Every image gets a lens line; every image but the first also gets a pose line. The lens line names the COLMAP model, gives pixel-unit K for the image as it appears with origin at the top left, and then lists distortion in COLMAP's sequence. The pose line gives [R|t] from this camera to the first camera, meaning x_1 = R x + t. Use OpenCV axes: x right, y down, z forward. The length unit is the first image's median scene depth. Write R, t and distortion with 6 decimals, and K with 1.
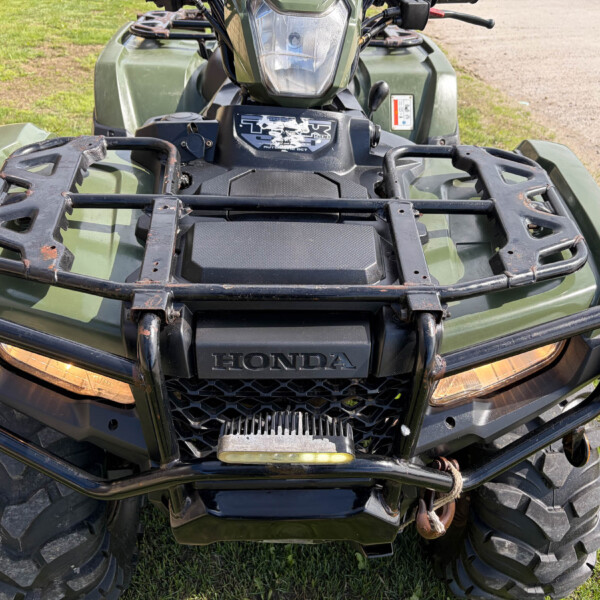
lens RADIAL K [[605.1, 0, 303.8], [0, 605.1, 295.6], [0, 0, 1]] dist [0.007964, 0.000000]
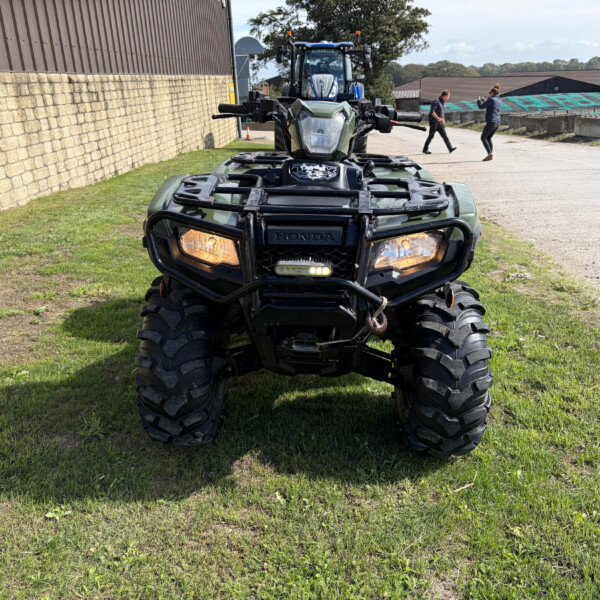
lens RADIAL K [[605.1, 0, 297.5], [0, 605.1, 303.1], [0, 0, 1]] dist [0.007964, 0.000000]
pose [[0.993733, 0.010245, -0.111306, 0.147273], [-0.040295, 0.961669, -0.271234, 0.719732], [0.104261, 0.274020, 0.956056, -0.845215]]
